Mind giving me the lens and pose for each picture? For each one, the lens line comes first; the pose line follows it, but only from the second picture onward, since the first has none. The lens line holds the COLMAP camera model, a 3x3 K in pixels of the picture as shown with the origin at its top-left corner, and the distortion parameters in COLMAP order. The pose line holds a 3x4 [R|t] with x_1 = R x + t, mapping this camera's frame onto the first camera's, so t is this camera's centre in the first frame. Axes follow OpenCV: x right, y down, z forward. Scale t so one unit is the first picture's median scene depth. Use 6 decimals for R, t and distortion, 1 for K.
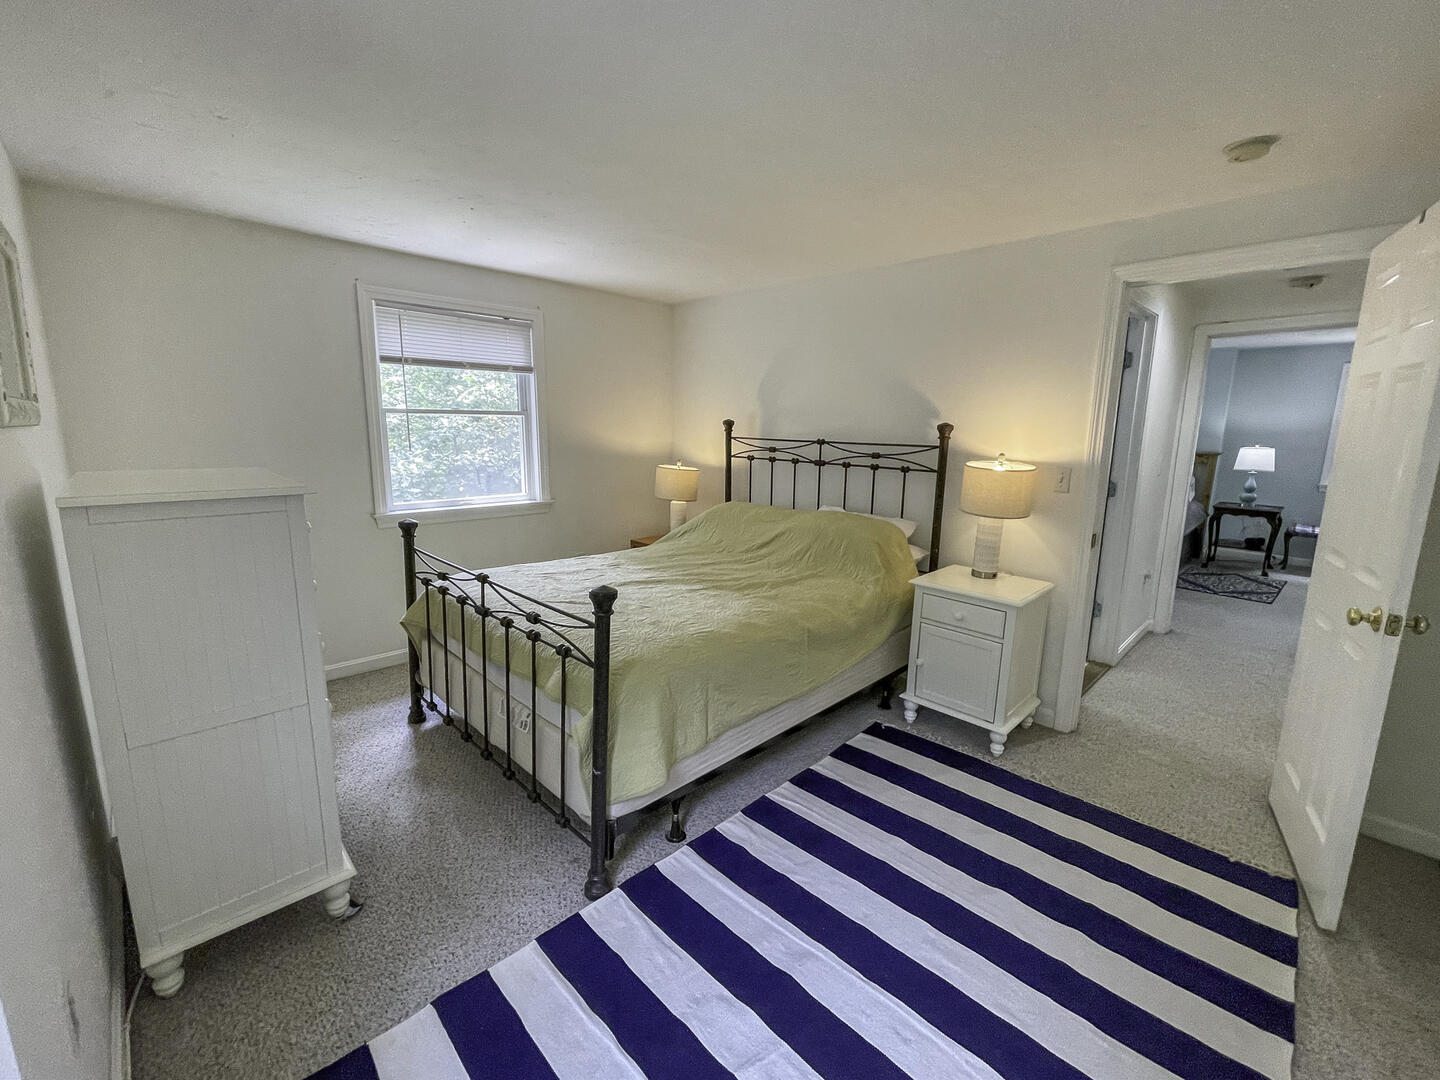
lens RADIAL K [[614.6, 0, 717.1], [0, 614.6, 533.2], [0, 0, 1]] dist [-0.001781, -0.000105]
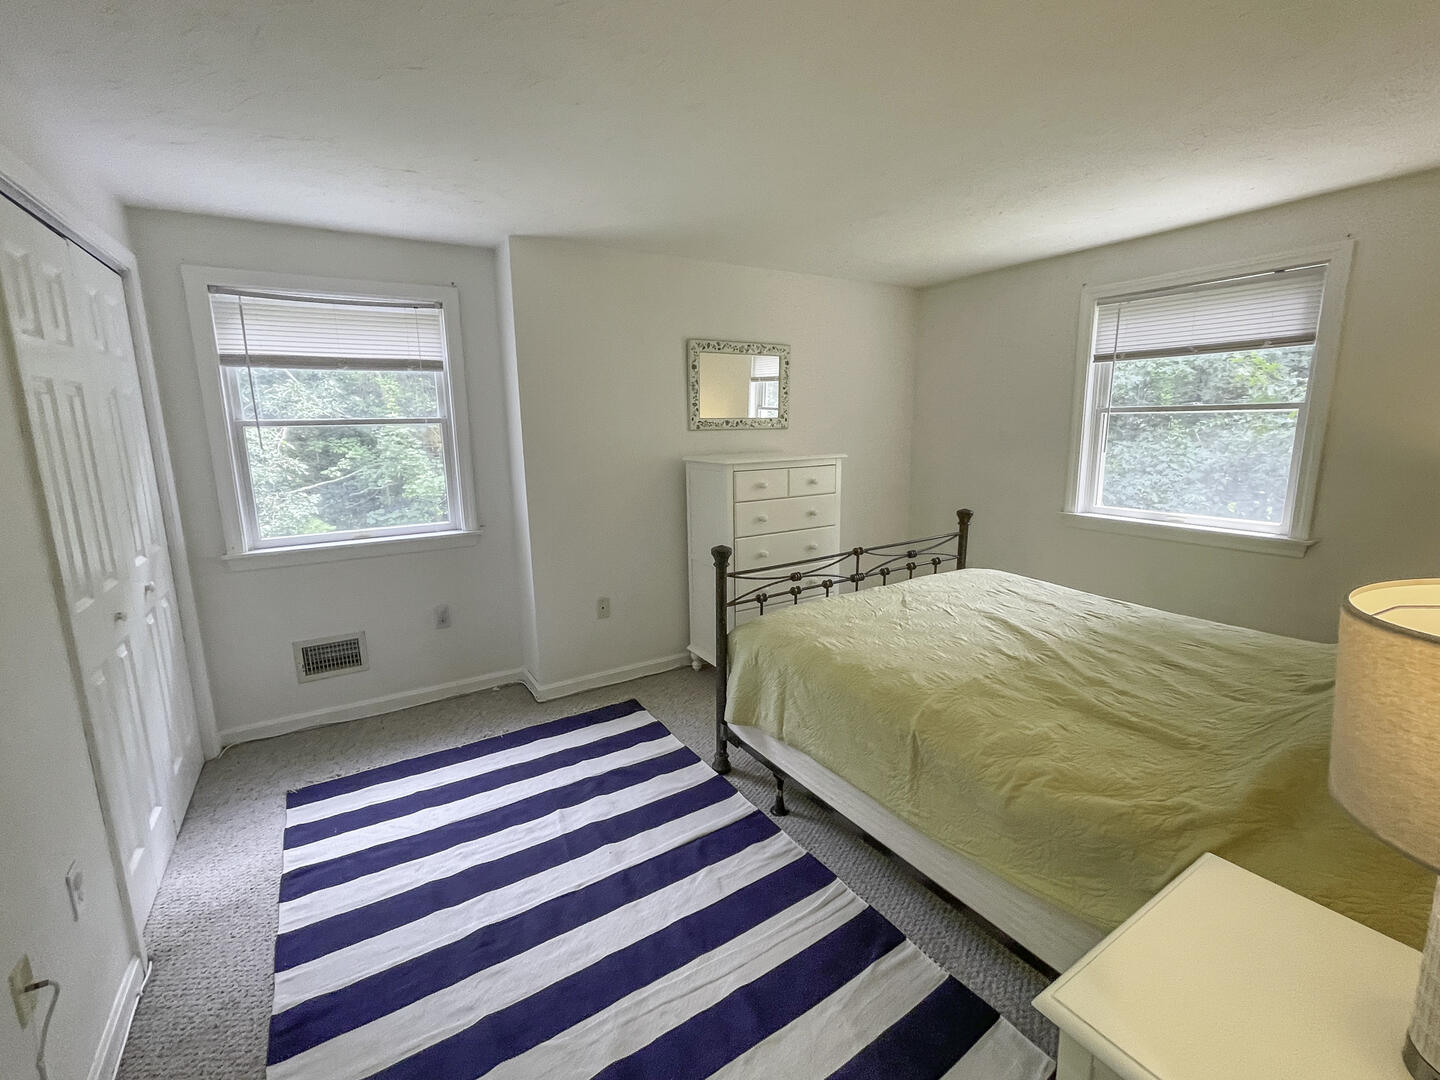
lens RADIAL K [[614.6, 0, 717.1], [0, 614.6, 533.2], [0, 0, 1]] dist [-0.001781, -0.000105]
pose [[-0.218326, 0.166560, -0.961557, 0.630649], [-0.158249, 0.966243, 0.203303, -0.122020], [0.962959, 0.196552, -0.184598, 0.688895]]
